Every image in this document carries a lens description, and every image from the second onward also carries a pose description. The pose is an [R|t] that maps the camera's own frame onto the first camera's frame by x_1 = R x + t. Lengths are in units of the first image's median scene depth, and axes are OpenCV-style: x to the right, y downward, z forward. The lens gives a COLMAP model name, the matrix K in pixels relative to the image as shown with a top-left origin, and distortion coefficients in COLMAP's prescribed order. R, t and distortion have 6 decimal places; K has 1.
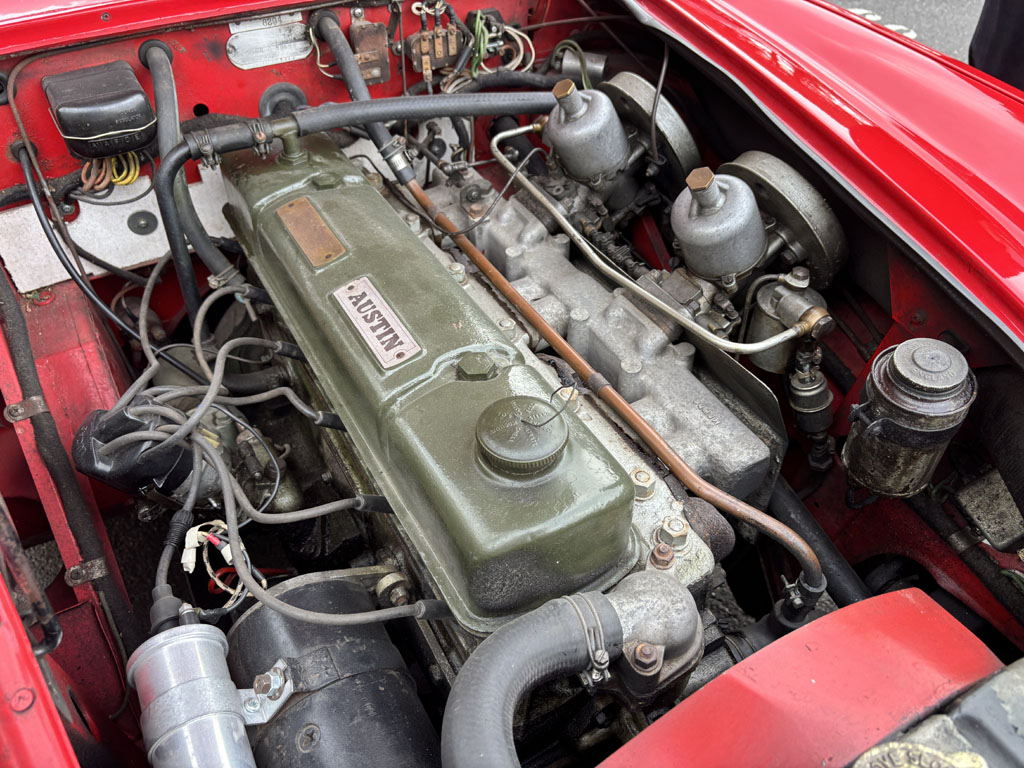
lens RADIAL K [[784.9, 0, 514.6], [0, 784.9, 381.4], [0, 0, 1]] dist [0.030488, -0.030440]
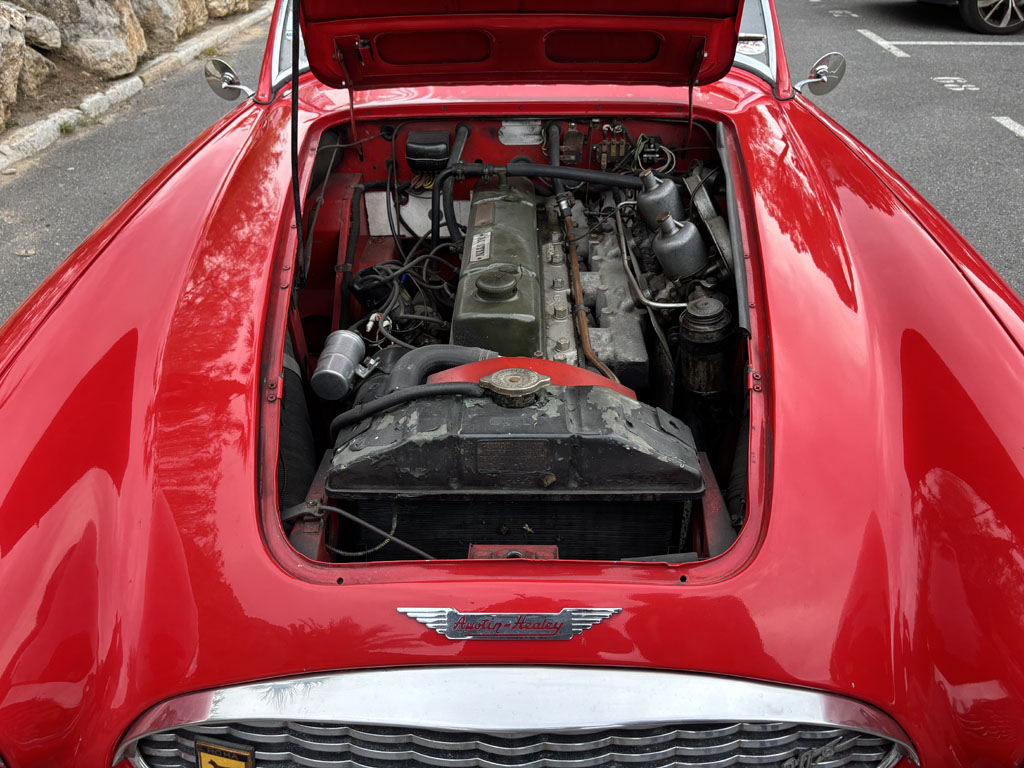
lens RADIAL K [[784.9, 0, 505.2], [0, 784.9, 382.0], [0, 0, 1]] dist [0.030488, -0.030440]
pose [[0.853696, 0.262428, -0.449817, 0.643657], [-0.339280, 0.935557, -0.098096, 0.312334], [0.395086, 0.236358, 0.887717, -0.520543]]
